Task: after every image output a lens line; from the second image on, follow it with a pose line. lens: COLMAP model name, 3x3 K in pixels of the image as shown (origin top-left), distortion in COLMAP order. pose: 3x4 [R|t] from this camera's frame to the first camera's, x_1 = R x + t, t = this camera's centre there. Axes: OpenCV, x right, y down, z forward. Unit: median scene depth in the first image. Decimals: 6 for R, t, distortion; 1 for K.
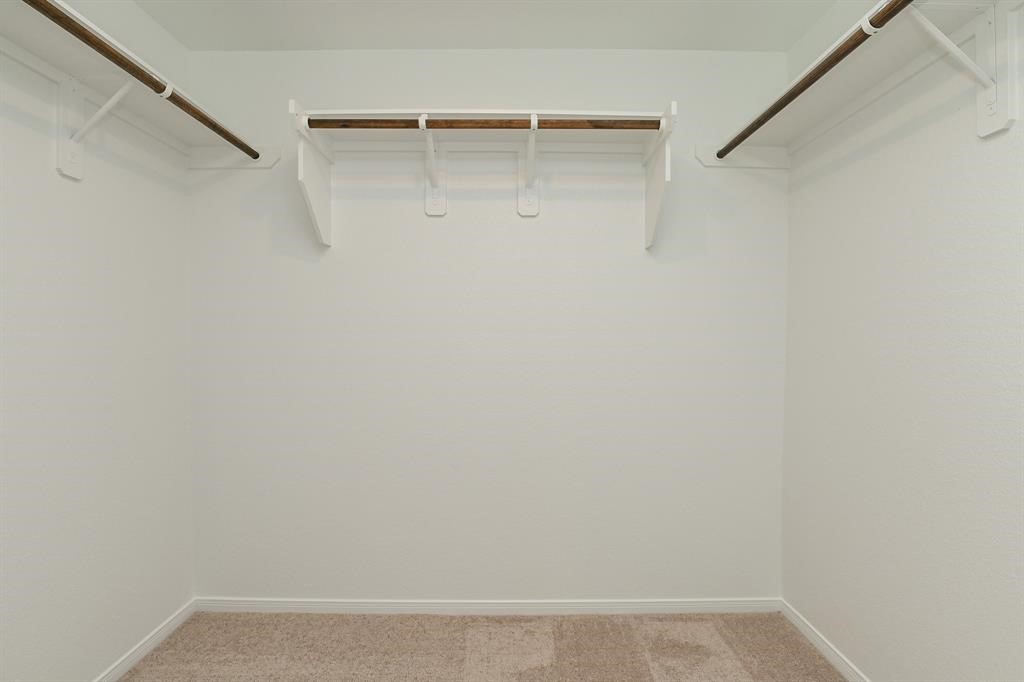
lens RADIAL K [[505.1, 0, 512.5], [0, 505.1, 338.5], [0, 0, 1]] dist [-0.022476, -0.003977]
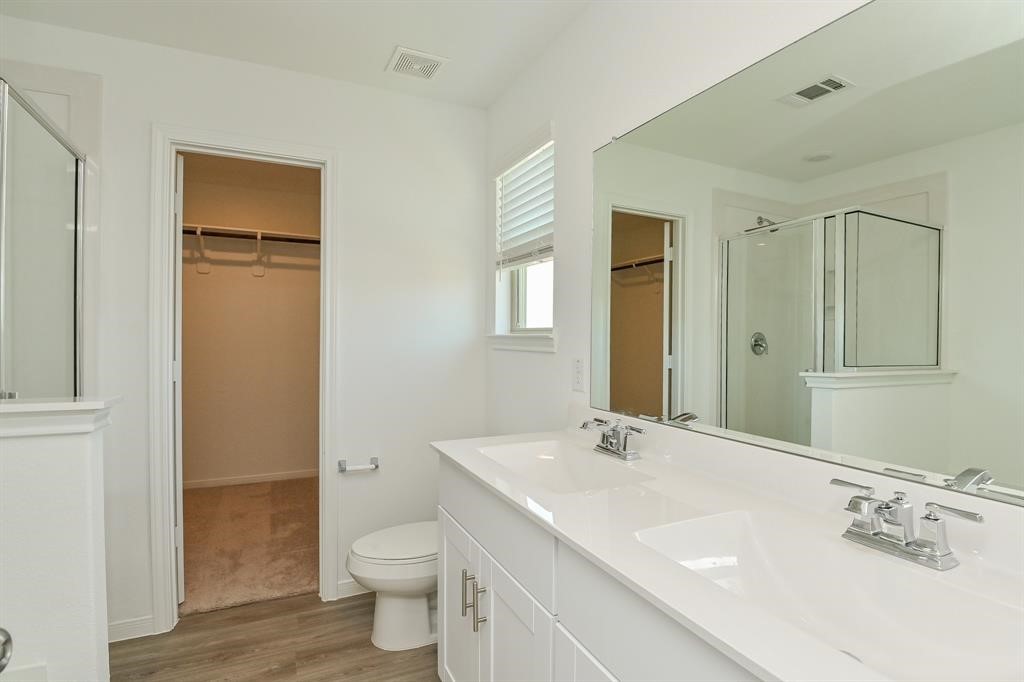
lens RADIAL K [[505.1, 0, 510.9], [0, 505.1, 339.8], [0, 0, 1]] dist [-0.022476, -0.003977]
pose [[0.902736, 0.004261, 0.430175, 0.092640], [-0.003314, 0.999990, -0.002952, 0.006538], [-0.430183, 0.001239, 0.902741, -1.353508]]
